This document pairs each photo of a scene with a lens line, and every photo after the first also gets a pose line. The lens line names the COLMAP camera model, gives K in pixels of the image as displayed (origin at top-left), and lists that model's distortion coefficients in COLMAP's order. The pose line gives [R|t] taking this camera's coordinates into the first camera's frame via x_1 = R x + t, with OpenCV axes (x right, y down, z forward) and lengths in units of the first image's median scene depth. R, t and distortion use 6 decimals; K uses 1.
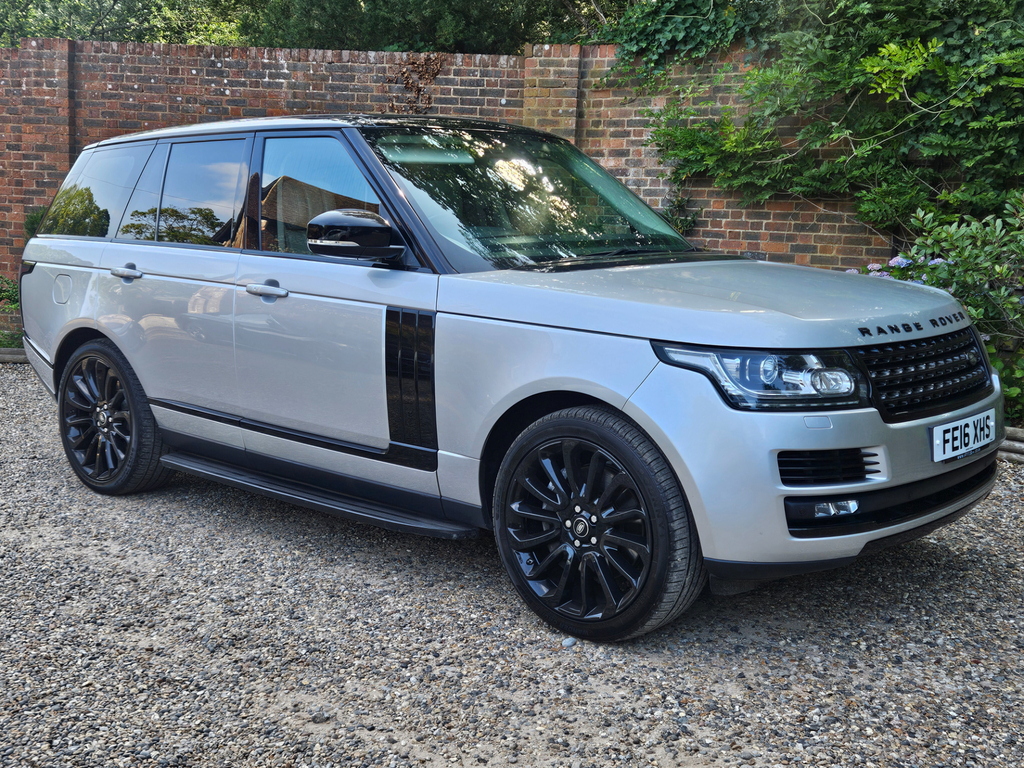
lens RADIAL K [[1193.4, 0, 503.4], [0, 1193.4, 393.9], [0, 0, 1]] dist [0.067495, 0.000000]
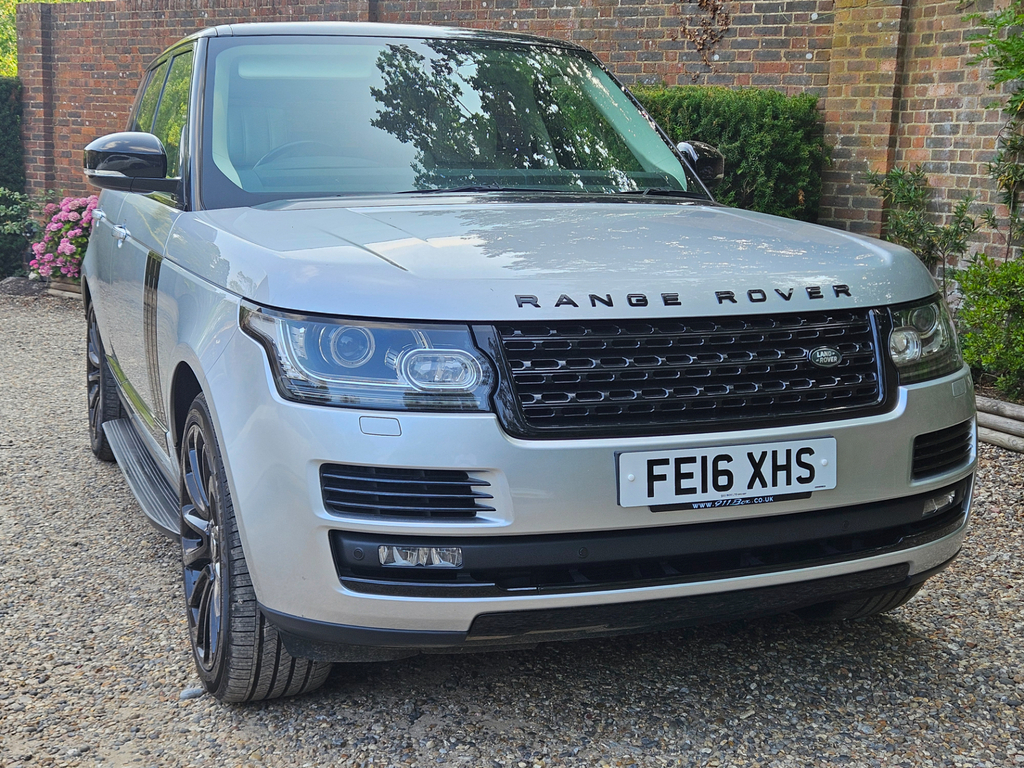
lens RADIAL K [[1363.8, 0, 498.1], [0, 1363.8, 389.4], [0, 0, 1]] dist [0.071450, 0.000000]
pose [[0.890128, 0.071378, -0.450085, 0.414062], [-0.070619, 0.997332, 0.018501, -0.010248], [0.450205, 0.015316, 0.892794, 0.207831]]
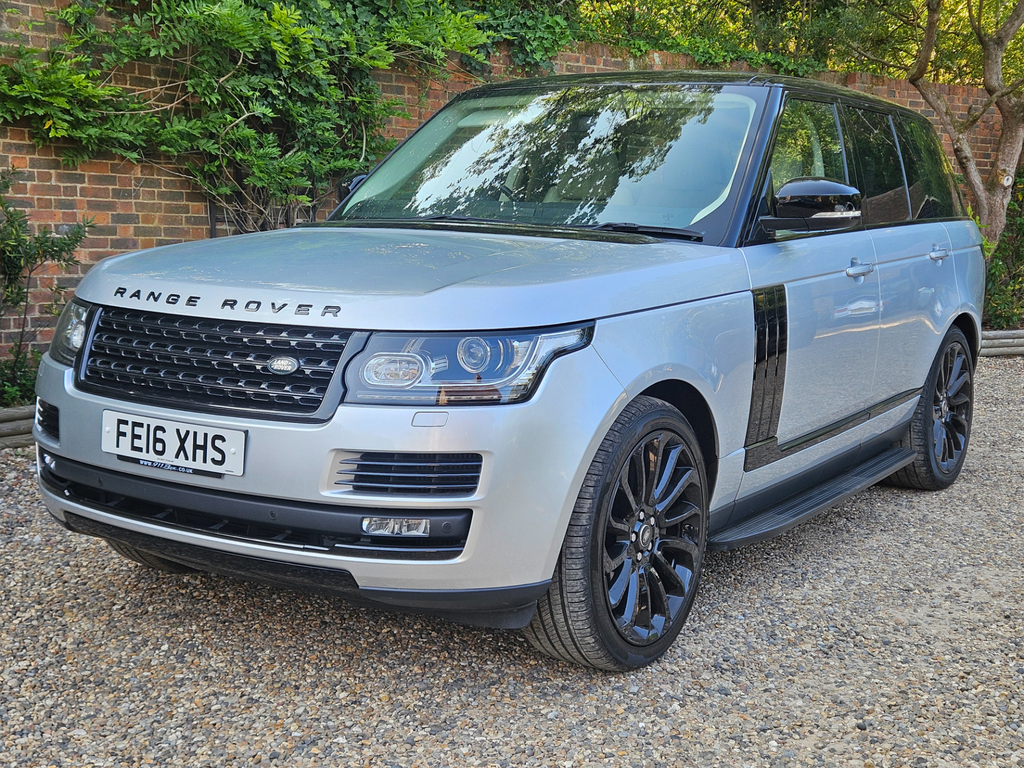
lens RADIAL K [[1363.8, 0, 507.7], [0, 1363.8, 388.1], [0, 0, 1]] dist [0.071450, 0.000000]
pose [[0.136272, 0.140674, -0.980633, 0.890333], [-0.170313, 0.978456, 0.116694, -0.098739], [0.975922, 0.151112, 0.157294, 0.742382]]
